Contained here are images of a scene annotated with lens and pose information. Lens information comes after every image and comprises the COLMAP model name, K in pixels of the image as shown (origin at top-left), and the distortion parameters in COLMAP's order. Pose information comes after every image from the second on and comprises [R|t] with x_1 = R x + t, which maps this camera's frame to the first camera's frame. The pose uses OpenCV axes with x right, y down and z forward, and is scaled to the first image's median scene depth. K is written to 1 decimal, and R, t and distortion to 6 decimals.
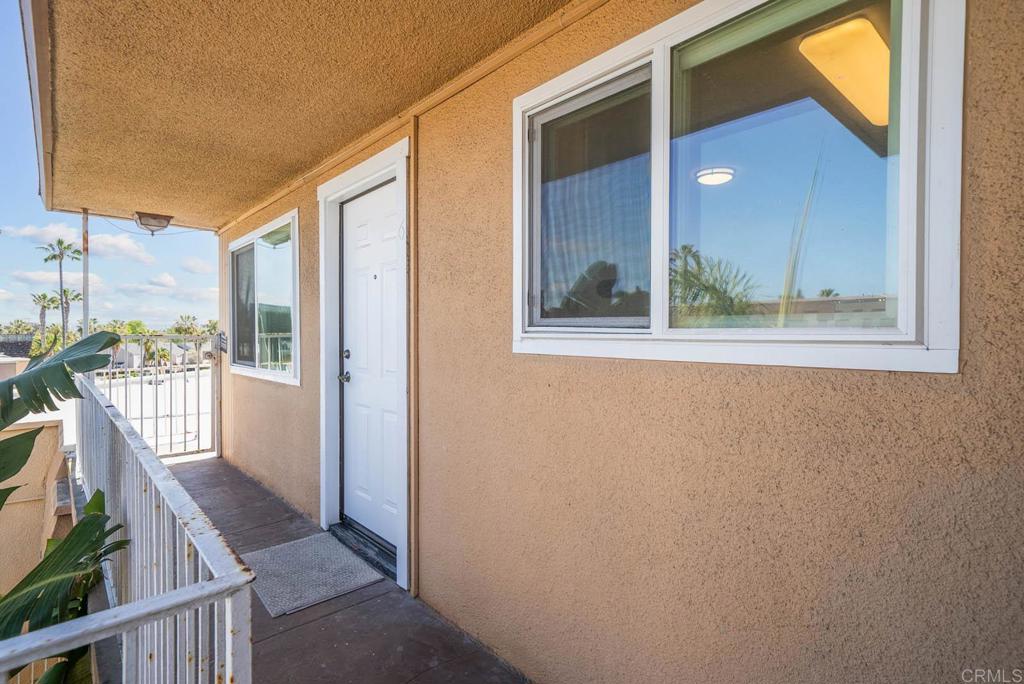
lens RADIAL K [[527.7, 0, 514.4], [0, 527.7, 341.9], [0, 0, 1]] dist [0.008806, 0.000627]
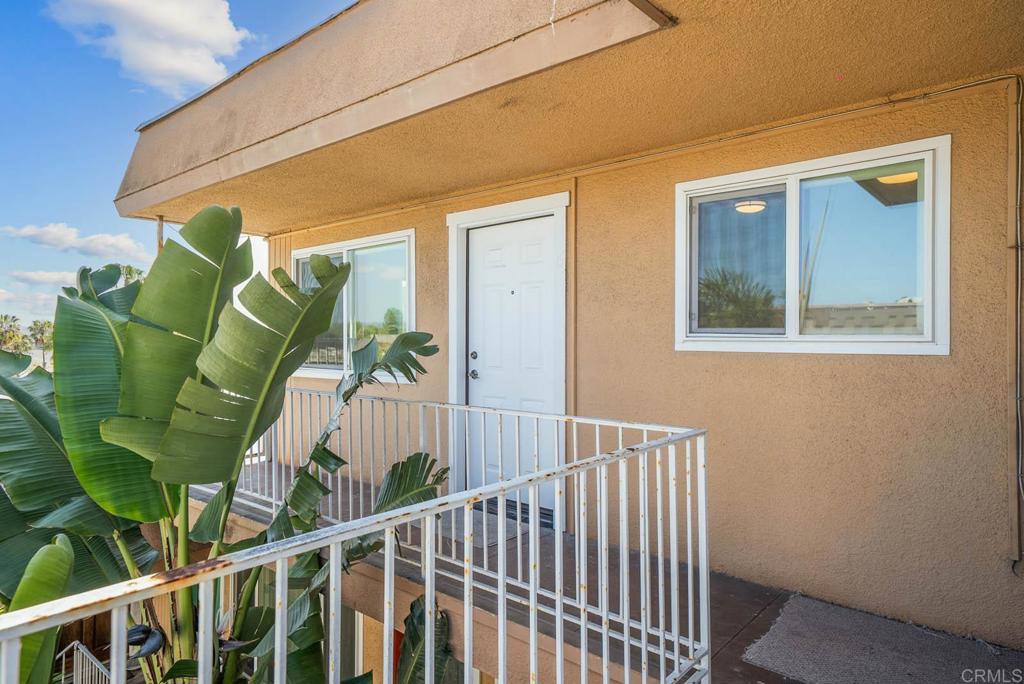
lens RADIAL K [[652.6, 0, 509.4], [0, 652.6, 341.1], [0, 0, 1]] dist [0.013810, -0.002190]
pose [[0.991980, 0.001628, 0.126385, -0.730117], [0.000134, 0.999903, -0.013928, 0.020177], [-0.126395, 0.013833, 0.991883, -0.815712]]
